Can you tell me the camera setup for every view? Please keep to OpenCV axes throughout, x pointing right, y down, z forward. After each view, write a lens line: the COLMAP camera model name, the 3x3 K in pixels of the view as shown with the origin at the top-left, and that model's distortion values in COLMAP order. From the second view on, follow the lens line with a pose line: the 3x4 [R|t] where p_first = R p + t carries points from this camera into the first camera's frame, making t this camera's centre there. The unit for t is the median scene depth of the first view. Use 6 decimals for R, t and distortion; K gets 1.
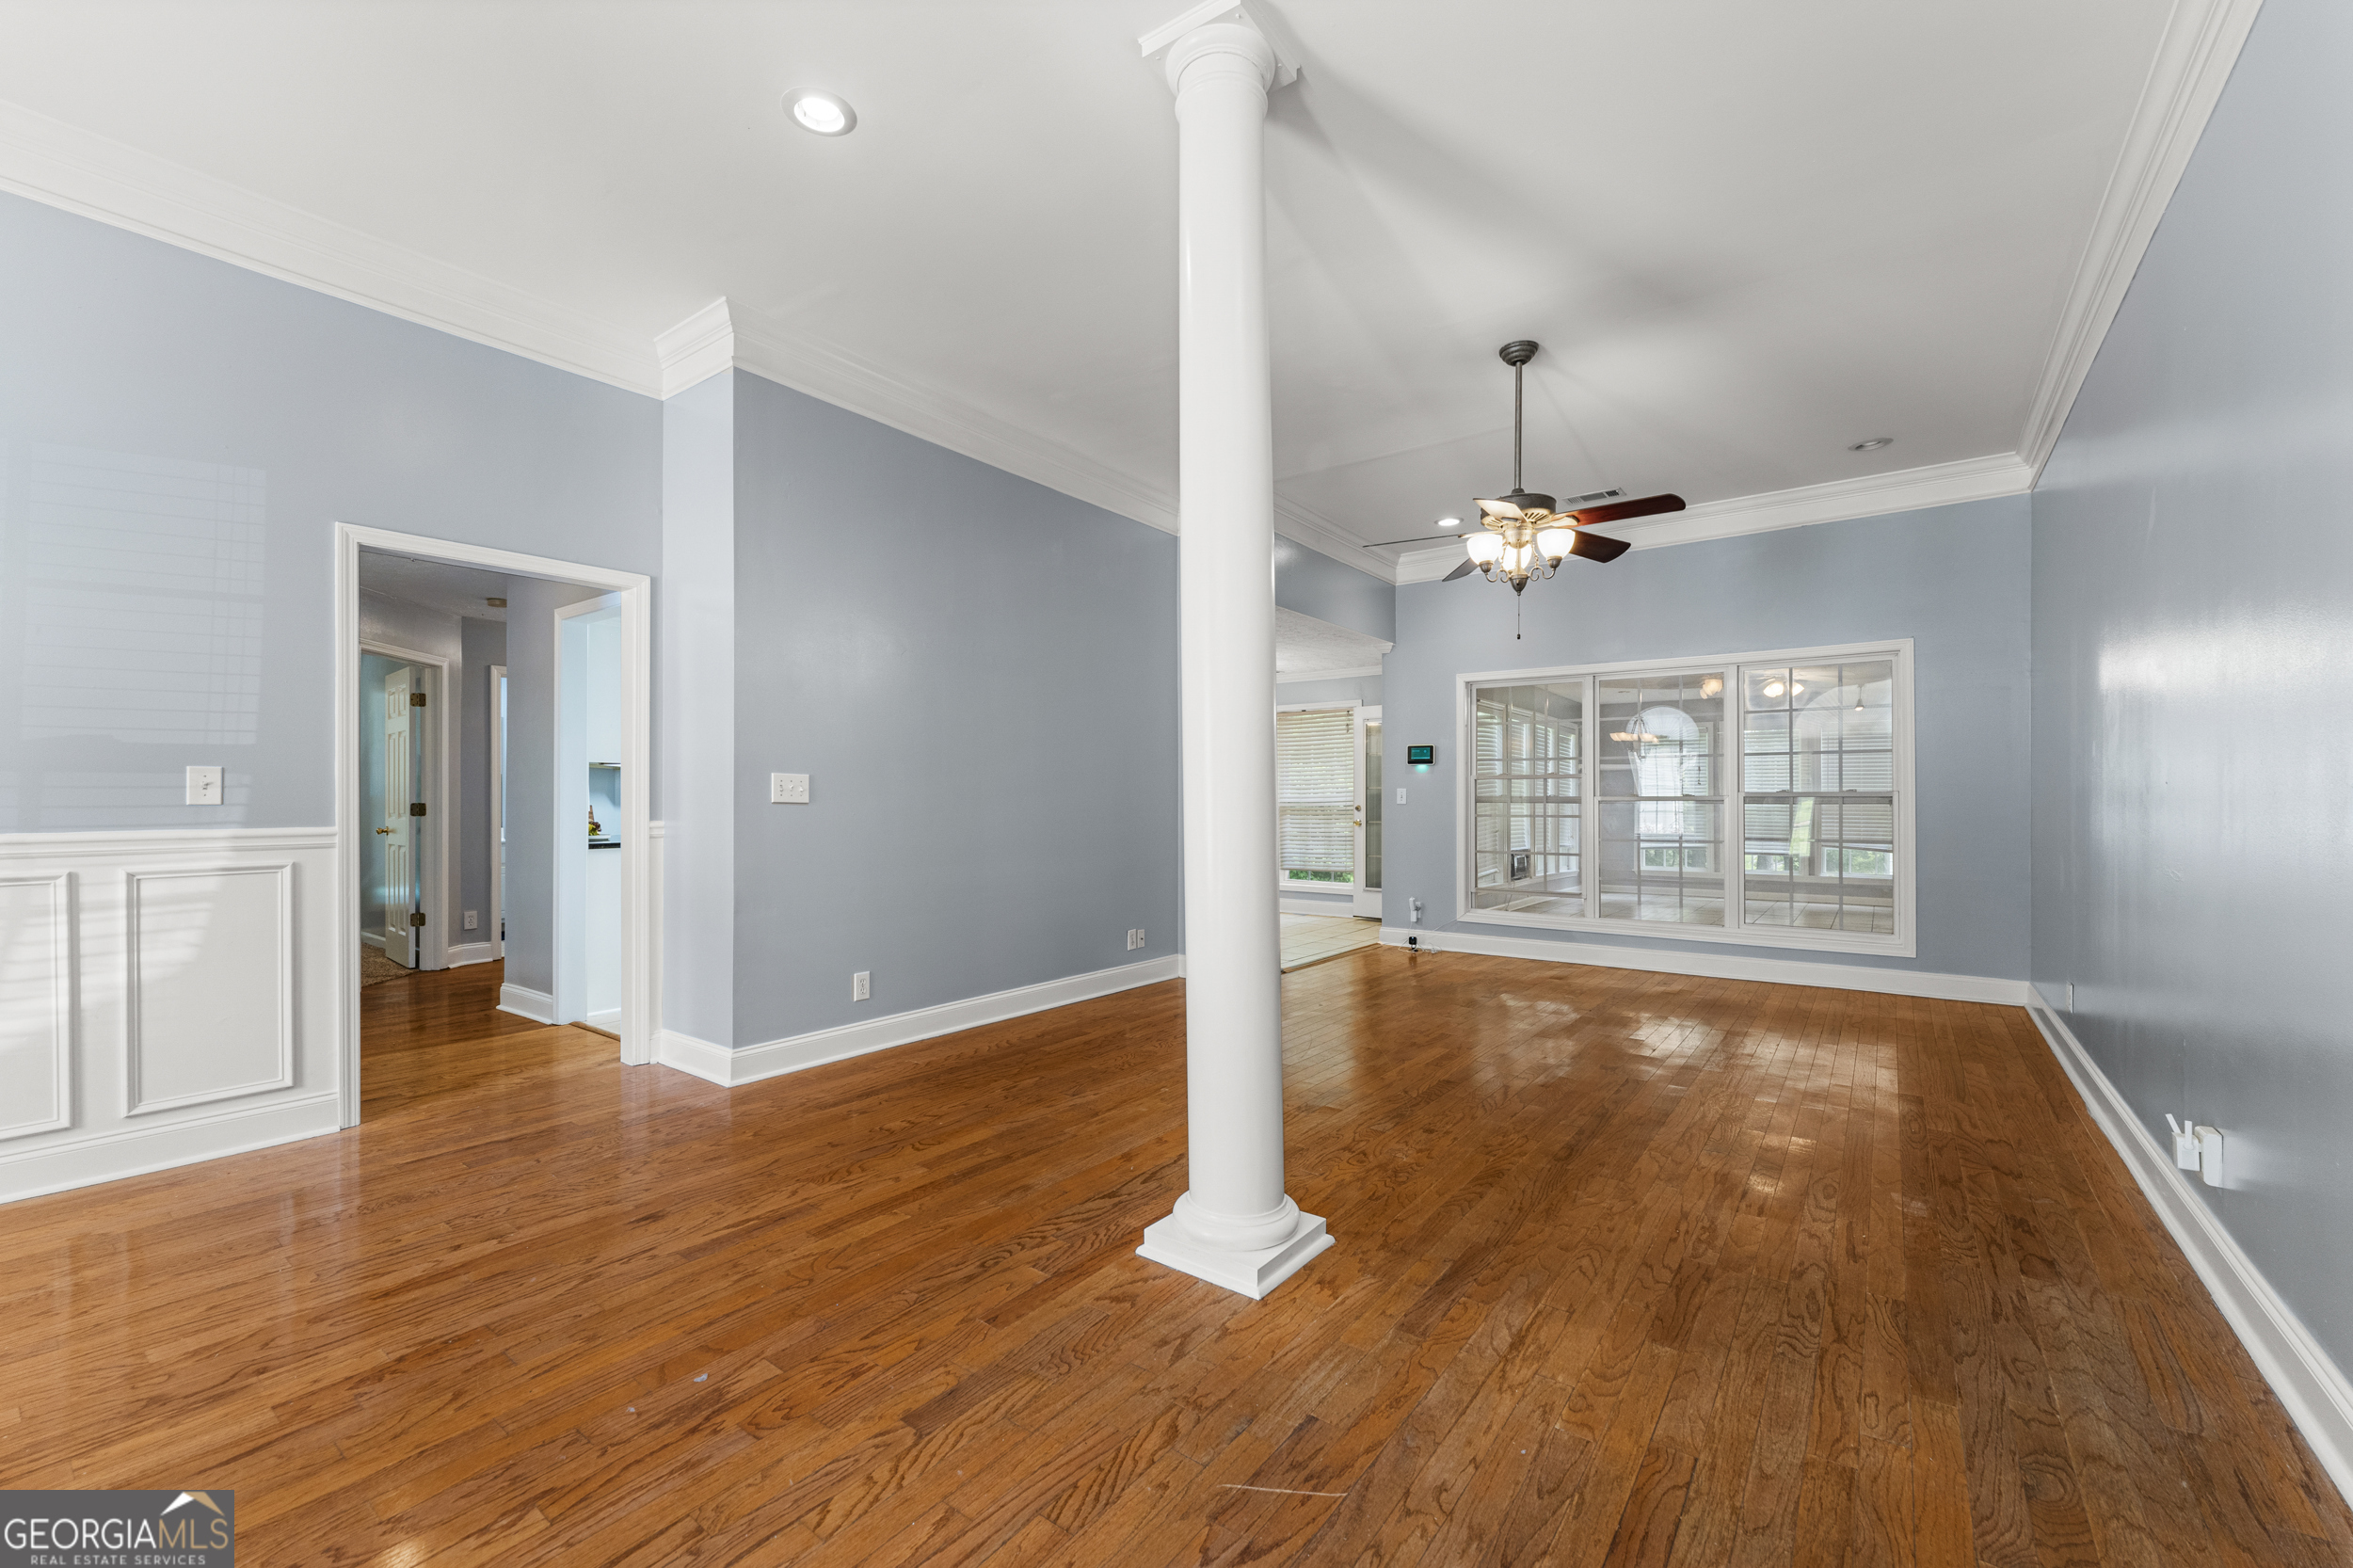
lens RADIAL K [[962.9, 0, 1185.6], [0, 962.9, 794.8], [0, 0, 1]] dist [-0.001029, 0.000339]
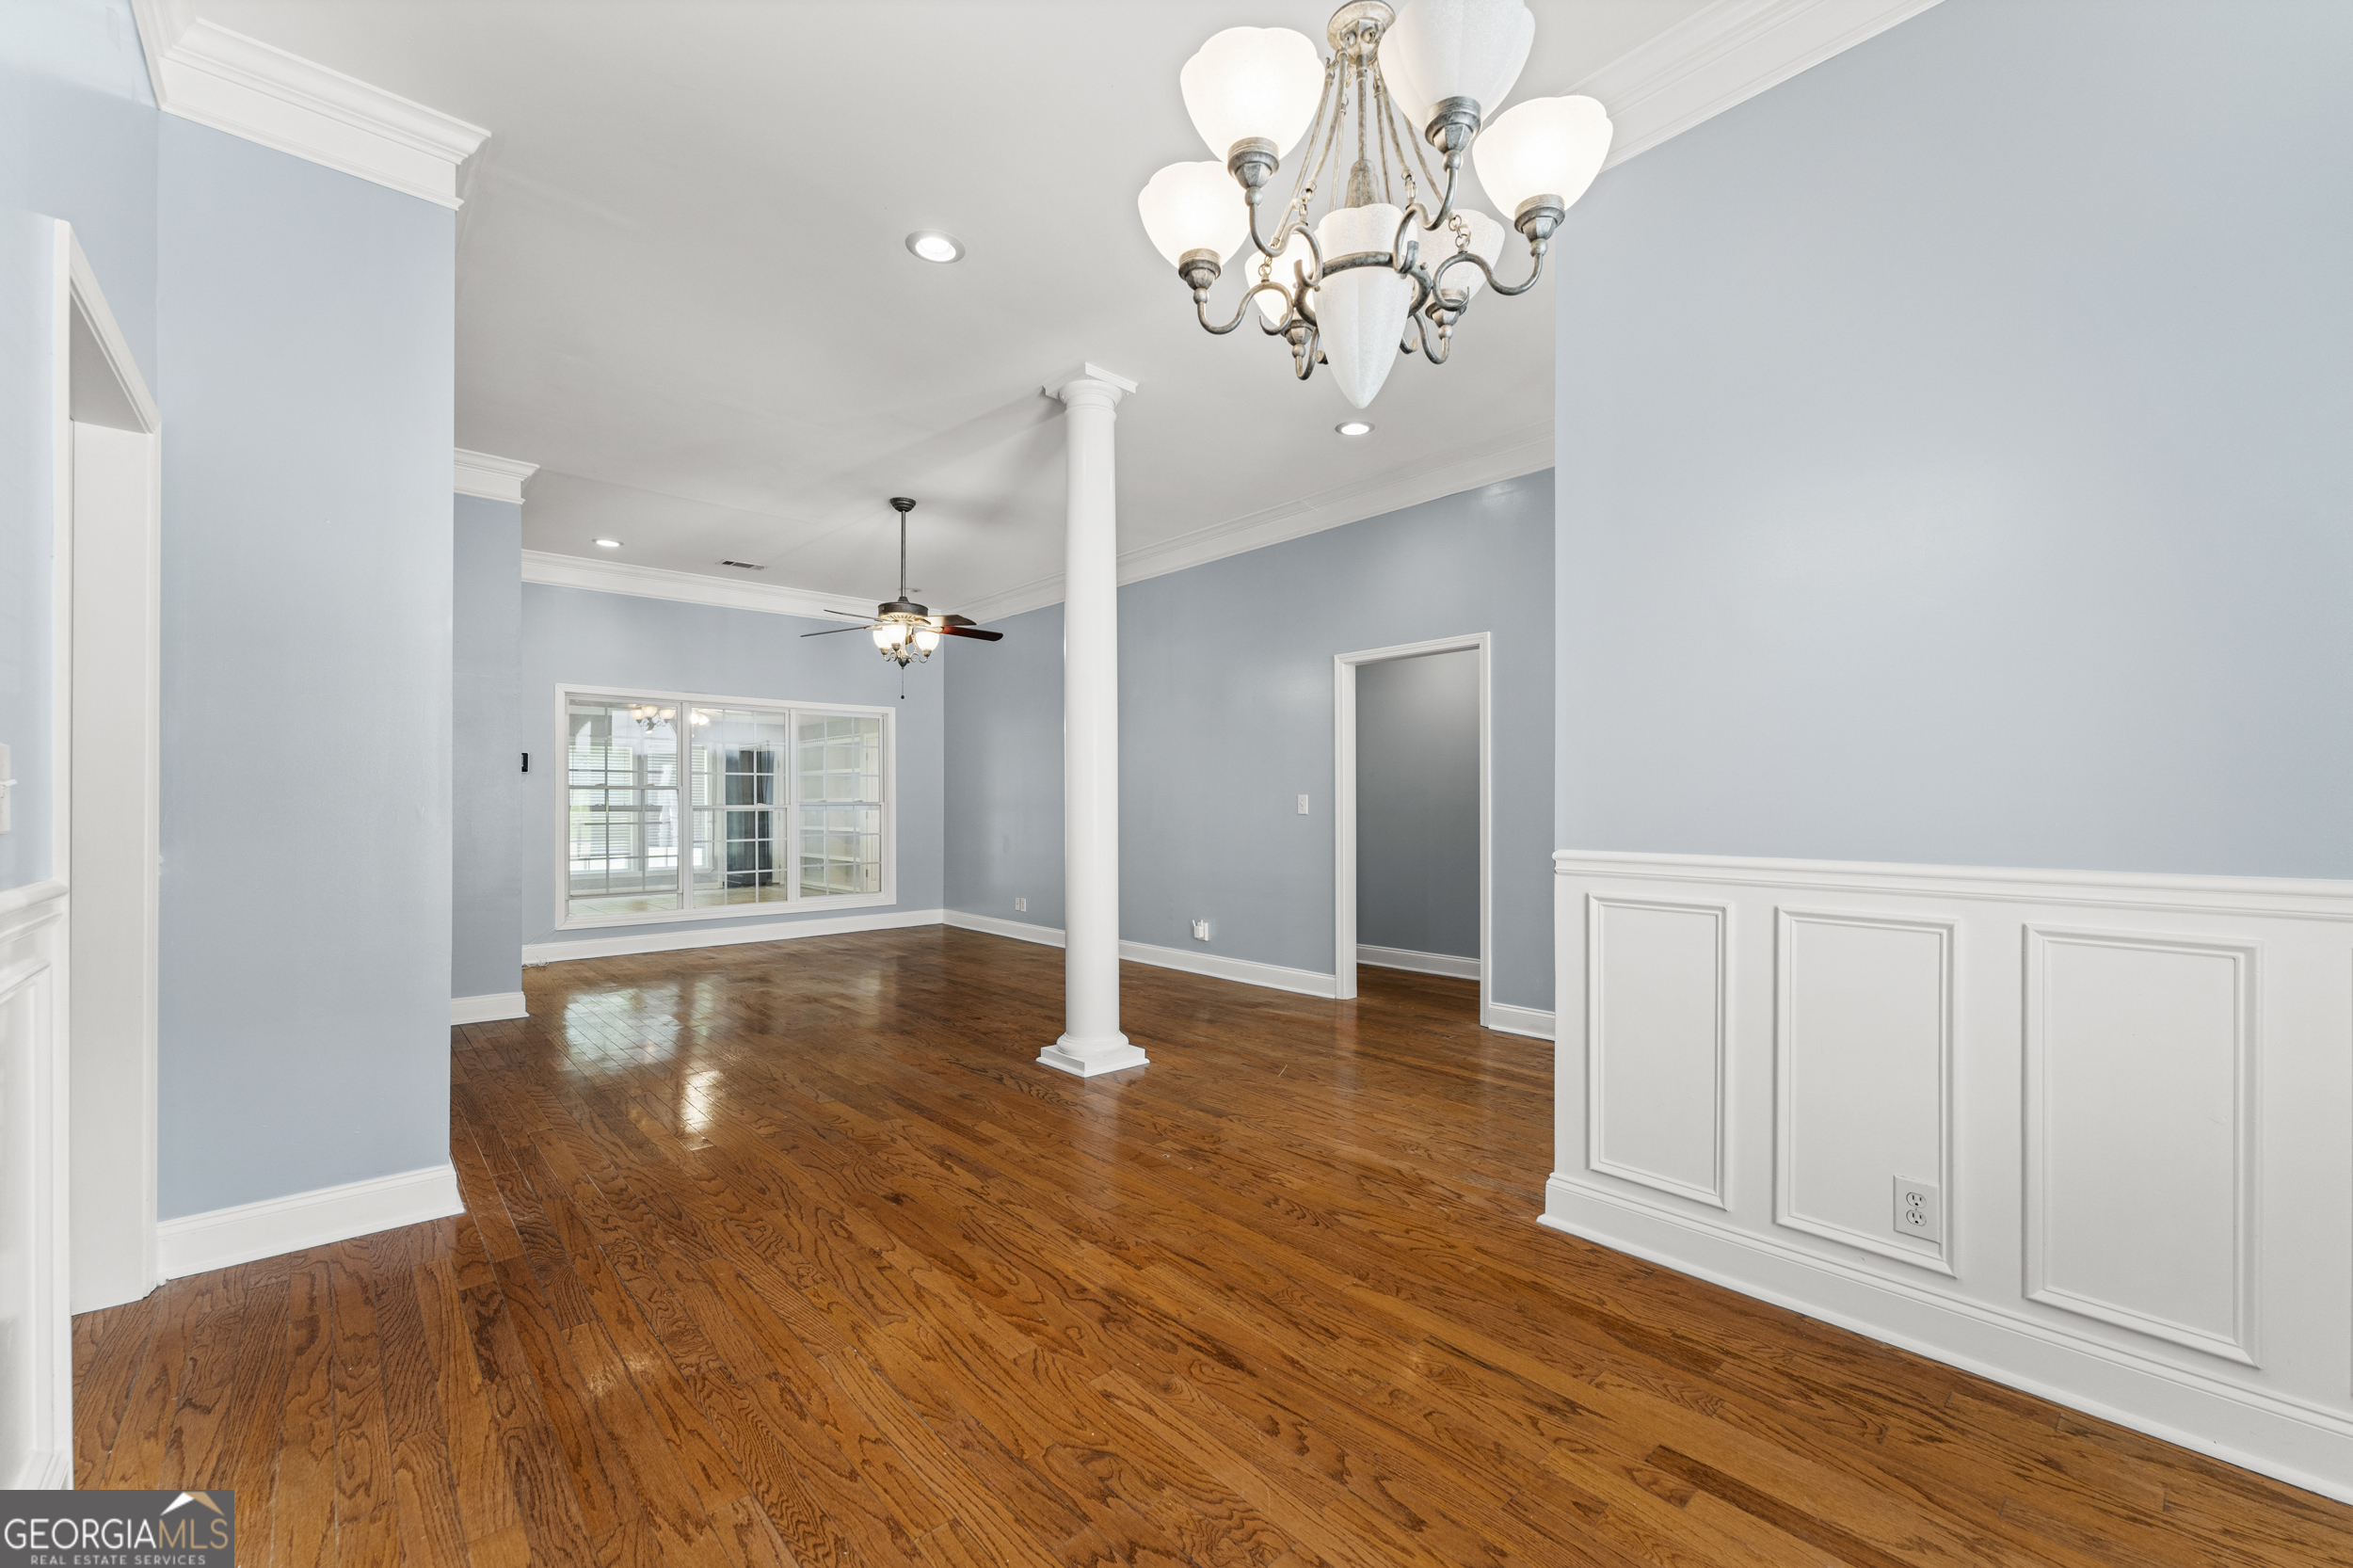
lens RADIAL K [[962.9, 0, 1179.5], [0, 962.9, 788.0], [0, 0, 1]] dist [-0.001029, 0.000339]
pose [[0.178243, 0.018543, 0.983812, -1.775513], [-0.005052, 0.999826, -0.017929, -0.002554], [-0.983974, -0.001775, 0.178306, 0.560888]]
